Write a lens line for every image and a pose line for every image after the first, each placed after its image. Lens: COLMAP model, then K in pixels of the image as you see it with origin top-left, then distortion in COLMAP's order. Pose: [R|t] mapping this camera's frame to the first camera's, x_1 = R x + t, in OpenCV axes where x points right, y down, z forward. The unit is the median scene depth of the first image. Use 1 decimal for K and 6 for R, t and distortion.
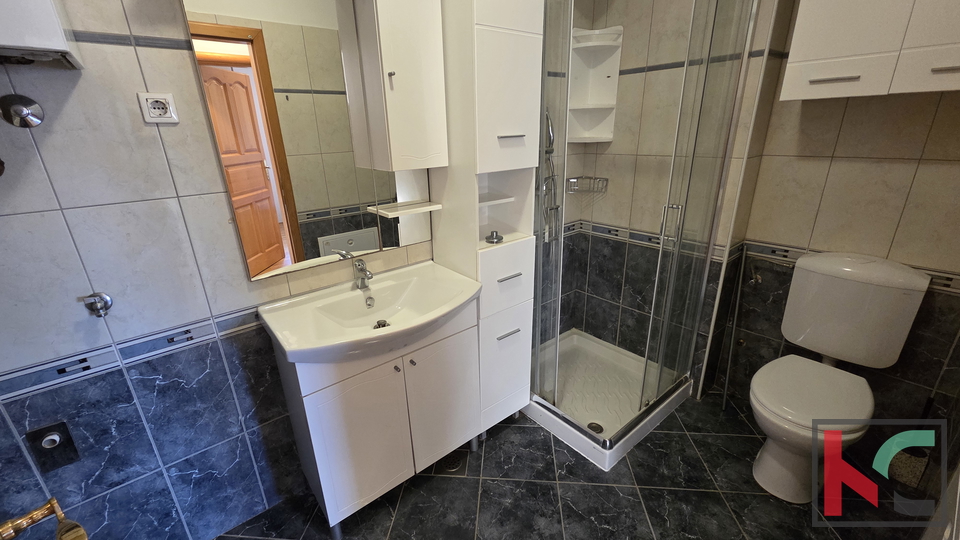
lens RADIAL K [[392.5, 0, 475.2], [0, 392.5, 267.0], [0, 0, 1]] dist [0.001808, 0.000378]
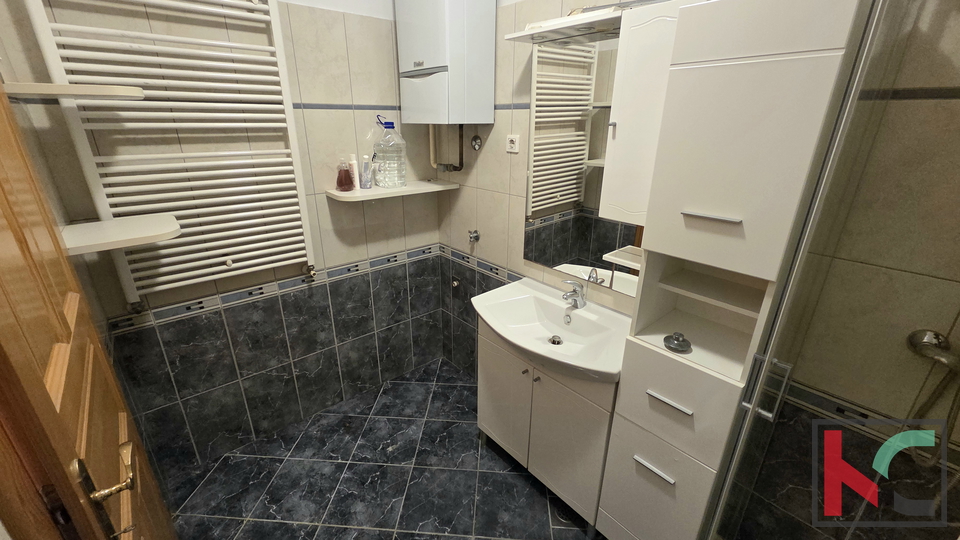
lens RADIAL K [[392.5, 0, 474.5], [0, 392.5, 269.0], [0, 0, 1]] dist [0.001808, 0.000378]
pose [[0.022234, 0.388579, -0.921147, 0.856726], [-0.341590, 0.868878, 0.358284, -0.423544], [0.939586, 0.306689, 0.152054, 0.656166]]
